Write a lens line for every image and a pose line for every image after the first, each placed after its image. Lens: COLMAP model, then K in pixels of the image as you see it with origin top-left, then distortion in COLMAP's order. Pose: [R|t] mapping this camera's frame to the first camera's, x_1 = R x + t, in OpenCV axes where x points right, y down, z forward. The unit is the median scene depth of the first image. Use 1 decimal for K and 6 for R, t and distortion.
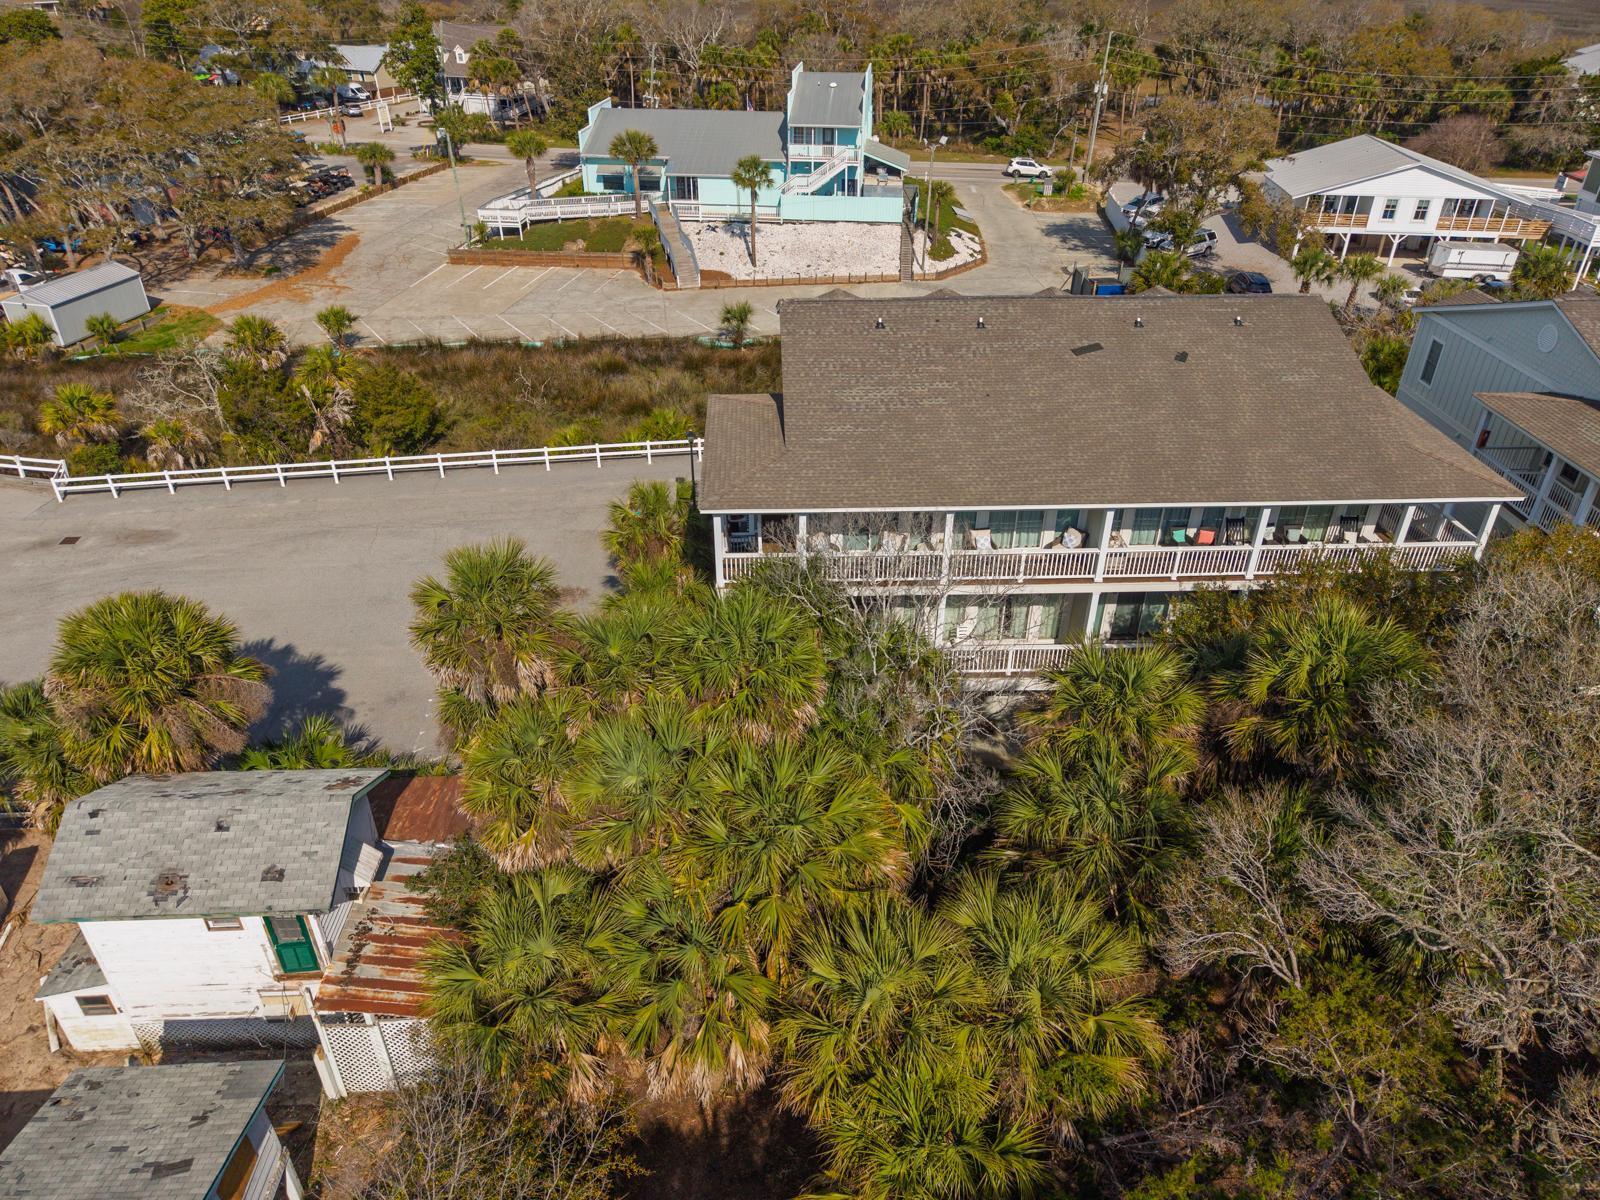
lens RADIAL K [[1089.9, 0, 797.9], [0, 1089.9, 593.9], [0, 0, 1]] dist [0.049711, -0.000019]
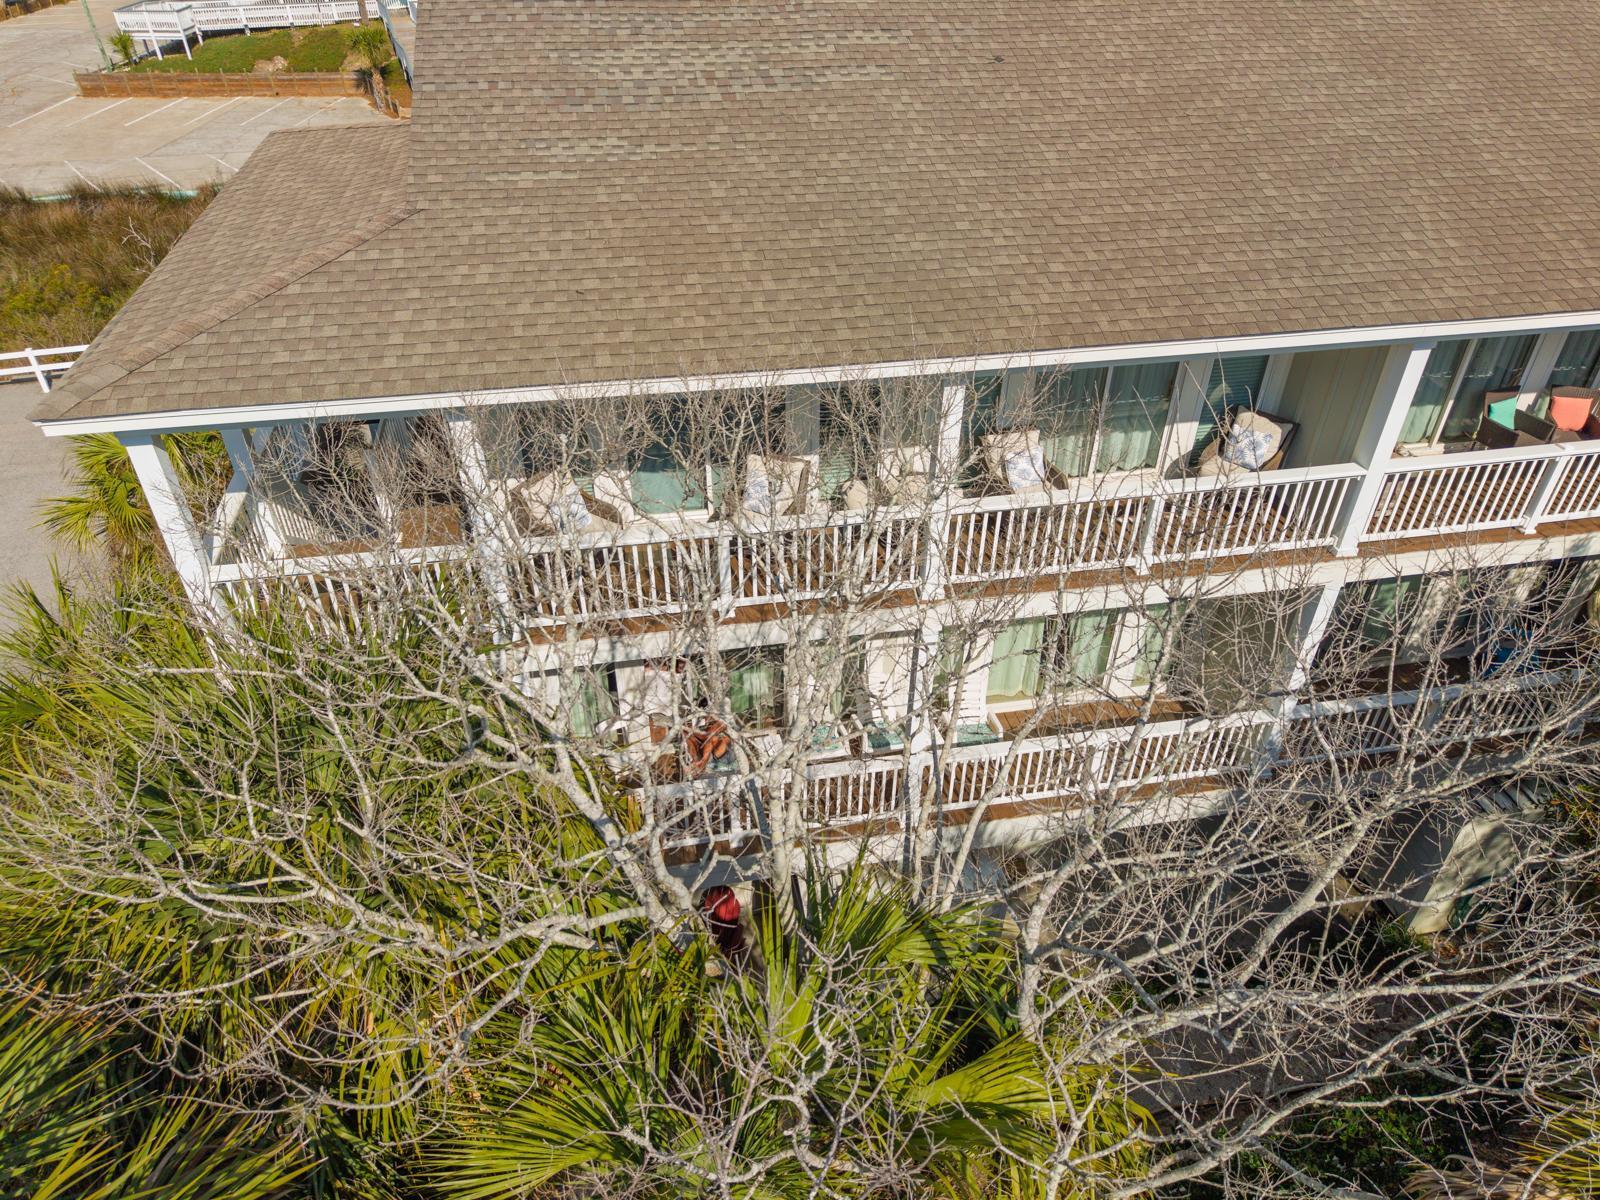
lens RADIAL K [[1089.9, 0, 795.3], [0, 1089.9, 610.4], [0, 0, 1]] dist [0.049711, -0.000019]
pose [[0.990409, -0.081673, 0.111443, 0.051951], [0.071825, 0.993376, 0.089690, -0.038037], [-0.118030, -0.080826, 0.989715, 0.644535]]
